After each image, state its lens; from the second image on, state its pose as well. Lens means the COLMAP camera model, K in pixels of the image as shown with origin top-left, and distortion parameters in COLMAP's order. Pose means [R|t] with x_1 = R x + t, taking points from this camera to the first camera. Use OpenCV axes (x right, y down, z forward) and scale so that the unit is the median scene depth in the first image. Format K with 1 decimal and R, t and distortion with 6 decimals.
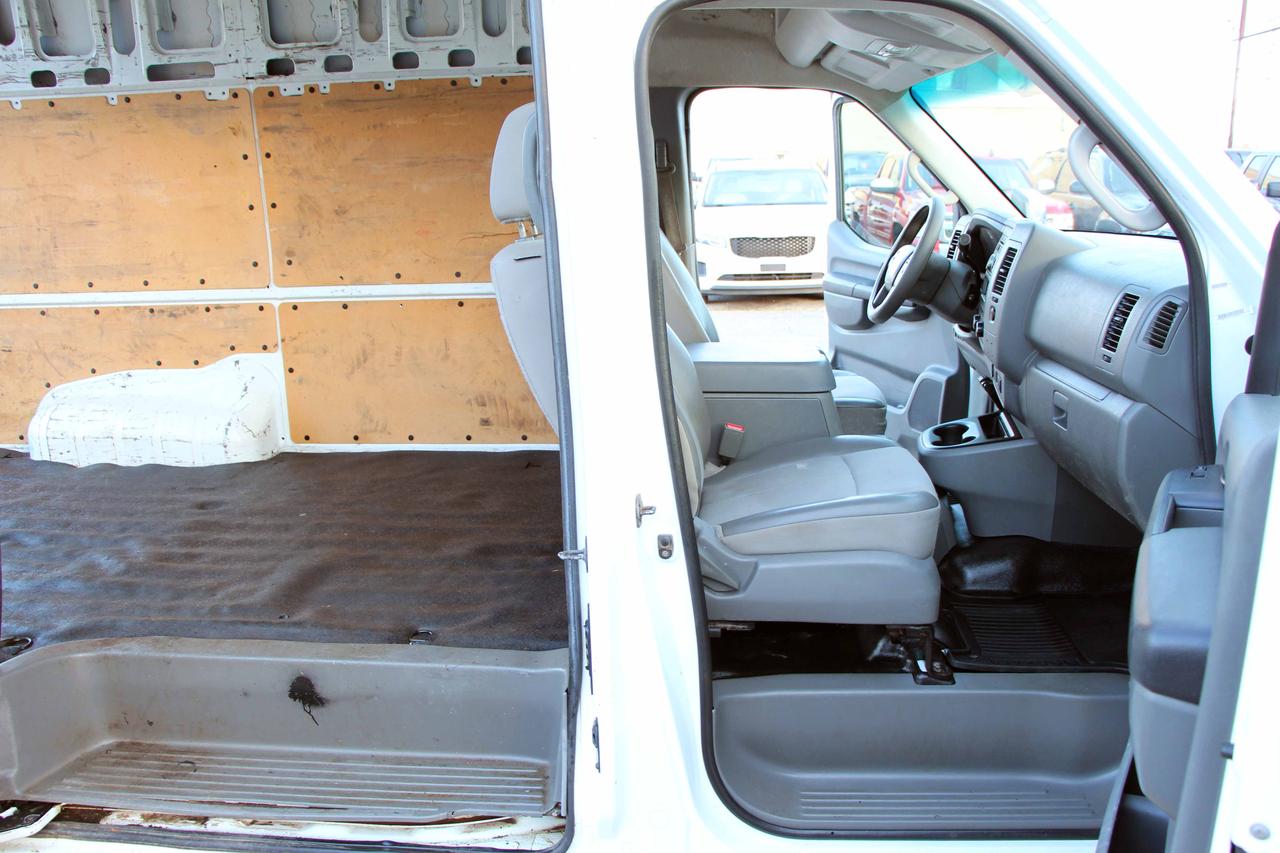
lens RADIAL K [[1046.3, 0, 645.8], [0, 1046.3, 443.5], [0, 0, 1]] dist [-0.188111, 0.161653]
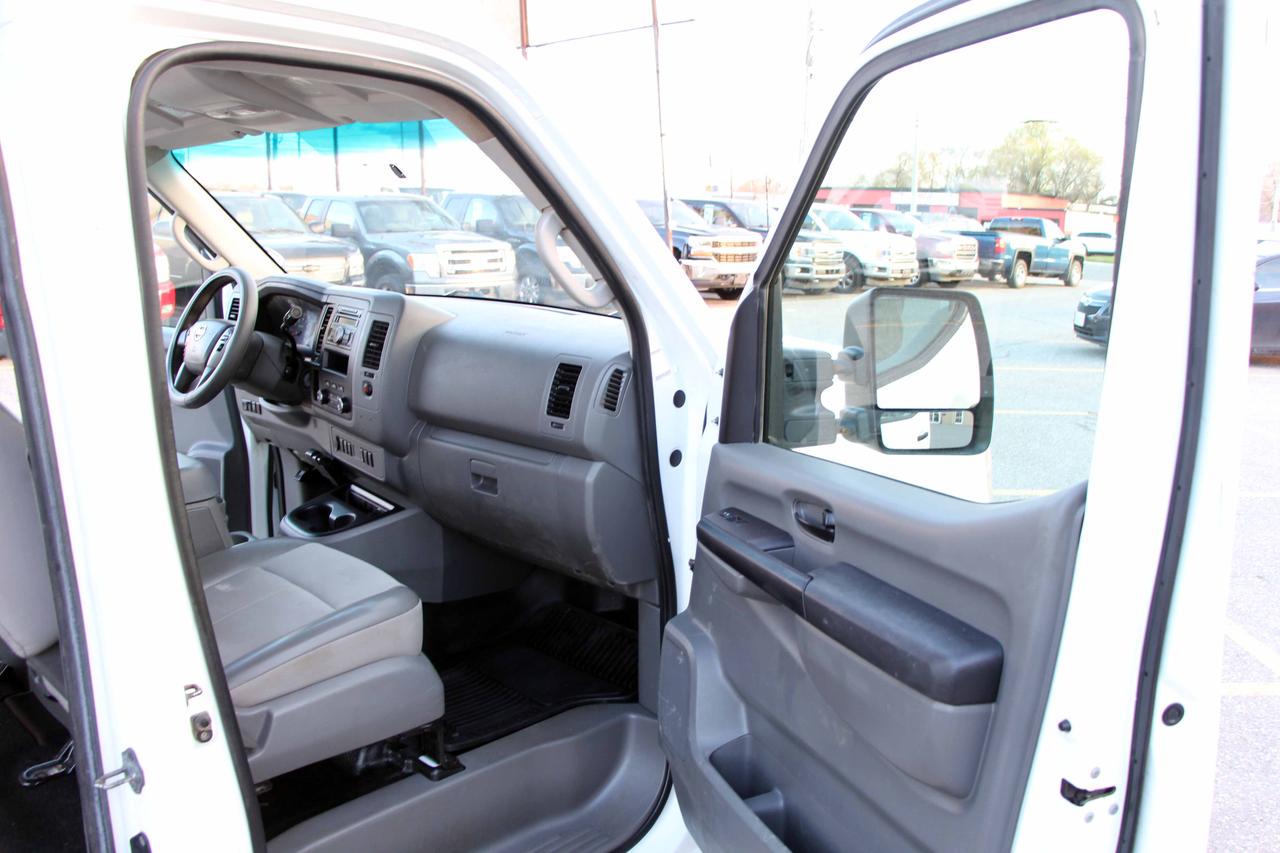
lens RADIAL K [[1046.3, 0, 645.8], [0, 1046.3, 443.5], [0, 0, 1]] dist [-0.188111, 0.161653]
pose [[0.633689, -0.135979, 0.761543, -0.263707], [0.162820, 0.985823, 0.040541, -0.075895], [-0.756259, 0.098304, 0.646845, 0.174533]]
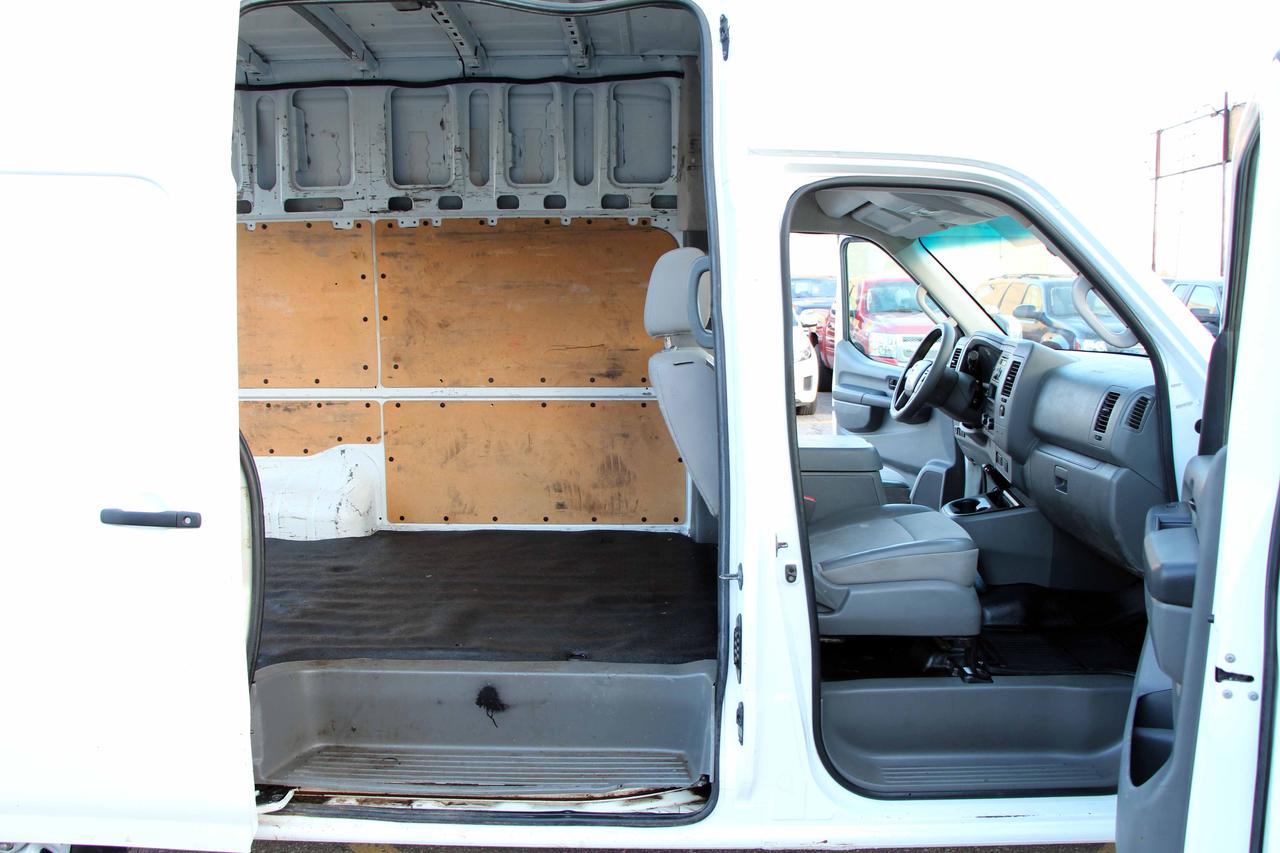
lens RADIAL K [[1046.3, 0, 645.8], [0, 1046.3, 443.5], [0, 0, 1]] dist [-0.188111, 0.161653]
pose [[0.998408, 0.009121, 0.055669, -0.200880], [-0.002807, 0.993654, -0.112447, 0.067250], [-0.056341, 0.112111, 0.992097, -0.289439]]
